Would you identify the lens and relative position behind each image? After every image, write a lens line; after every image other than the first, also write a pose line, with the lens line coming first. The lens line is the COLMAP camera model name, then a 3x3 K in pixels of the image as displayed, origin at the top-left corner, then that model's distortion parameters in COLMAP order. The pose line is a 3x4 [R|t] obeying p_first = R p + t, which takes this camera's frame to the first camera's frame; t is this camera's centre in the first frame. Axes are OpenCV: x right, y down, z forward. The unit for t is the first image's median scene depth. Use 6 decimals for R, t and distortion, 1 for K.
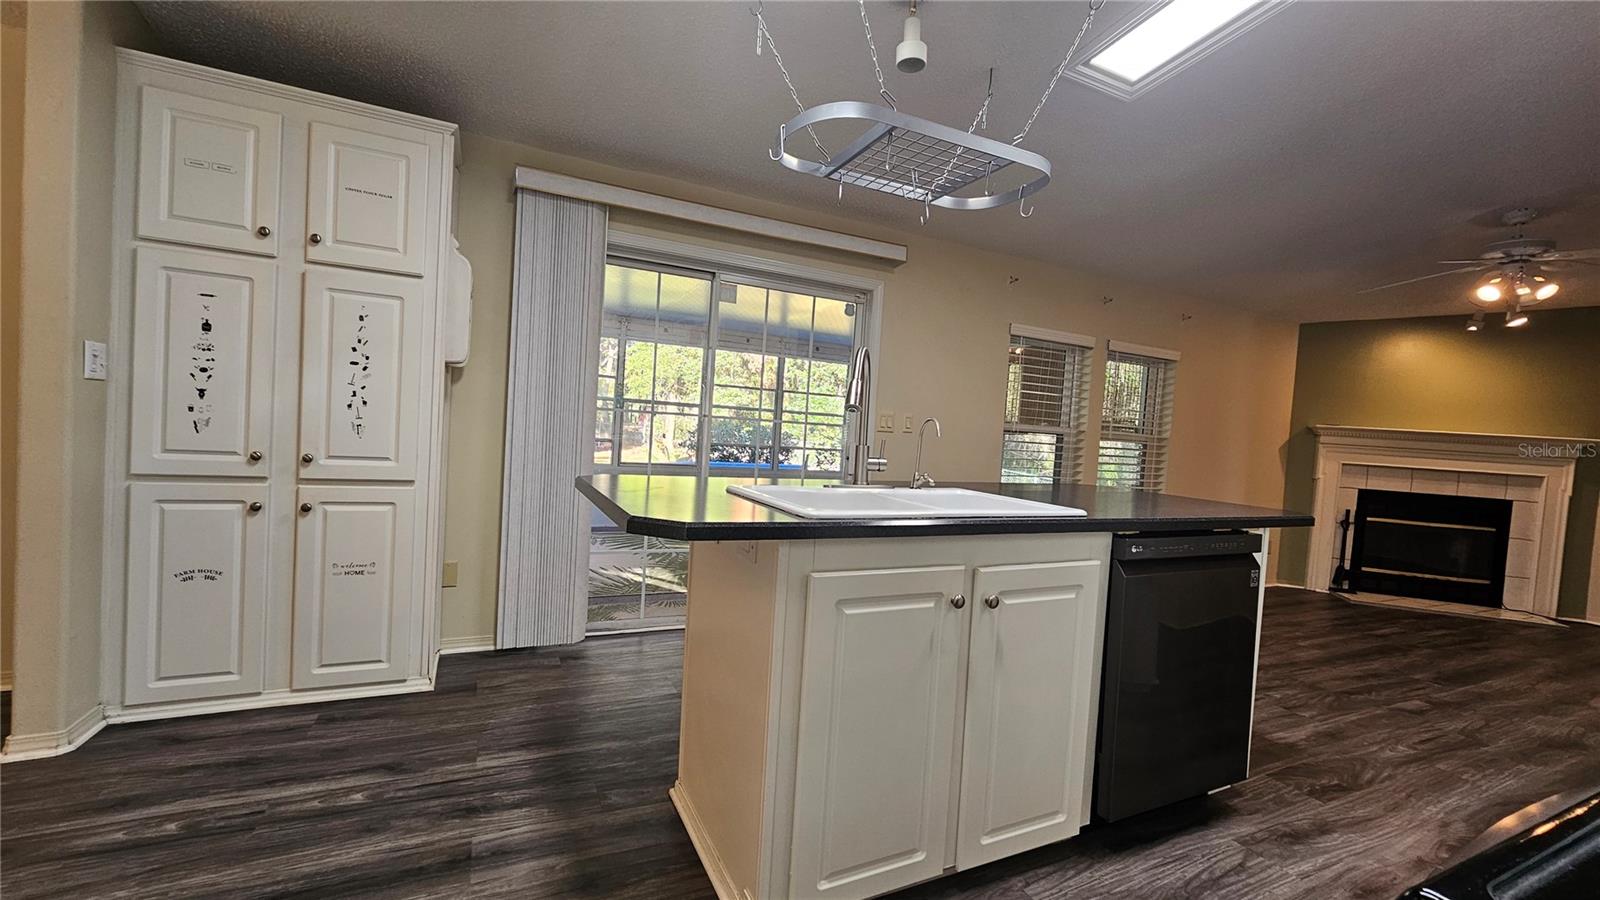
lens RADIAL K [[655.1, 0, 796.0], [0, 655.1, 429.7], [0, 0, 1]] dist [-0.000286, -0.000118]
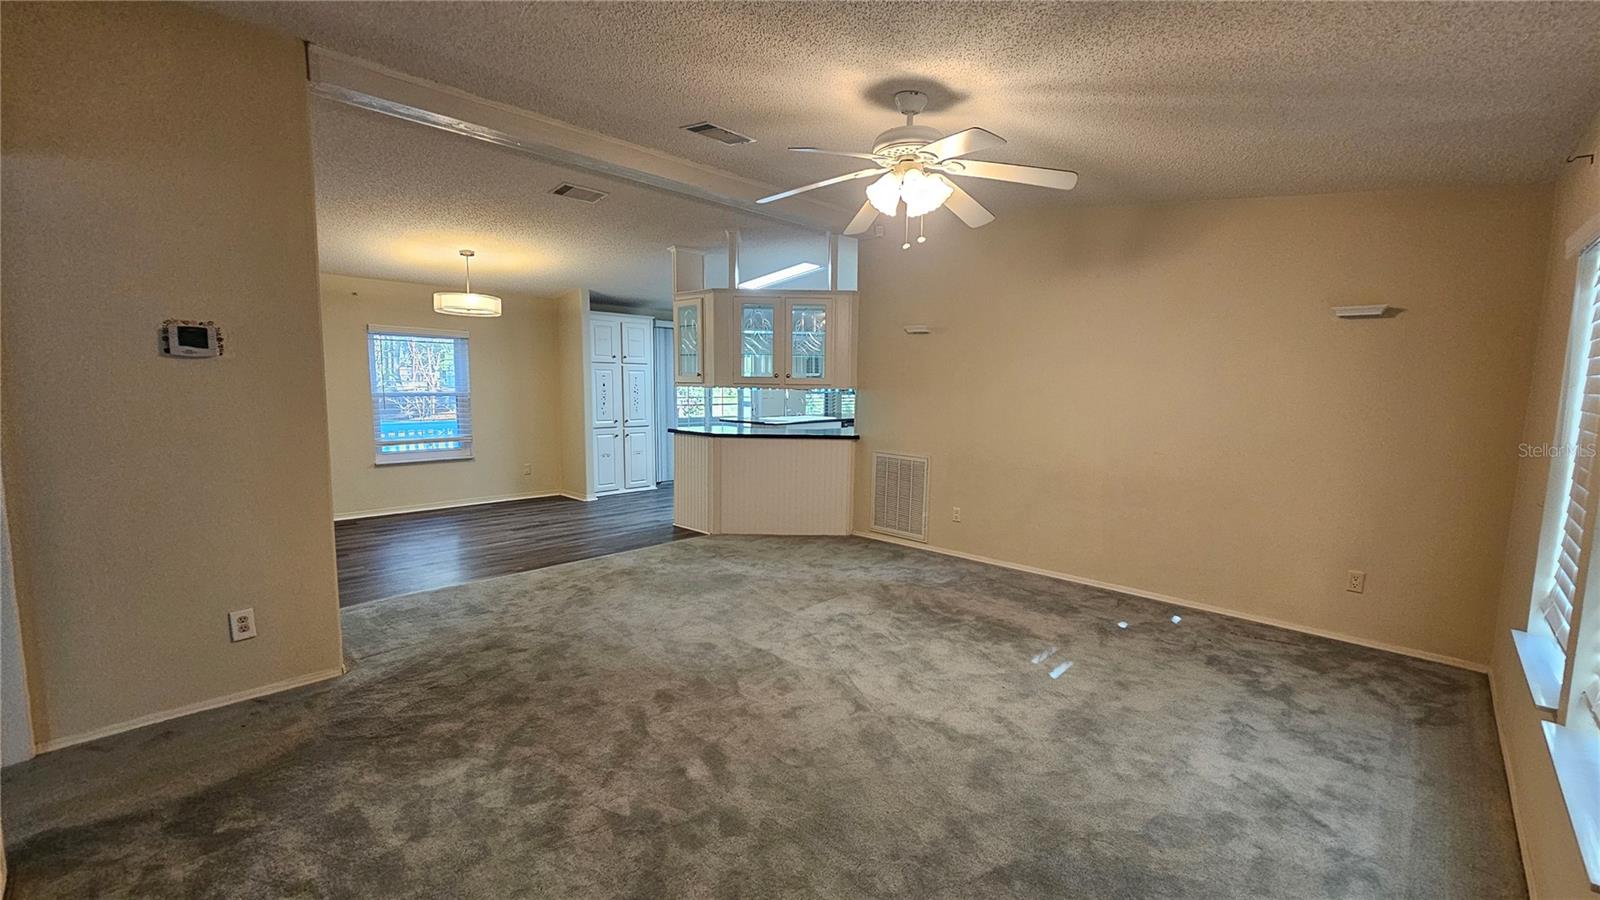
lens RADIAL K [[656.8, 0, 811.0], [0, 656.8, 455.8], [0, 0, 1]] dist [-0.000993, -0.000581]
pose [[0.930086, -0.121798, 0.346562, -1.067370], [0.097517, 0.991448, 0.086730, 0.024169], [-0.354162, -0.046871, 0.934009, -2.588716]]
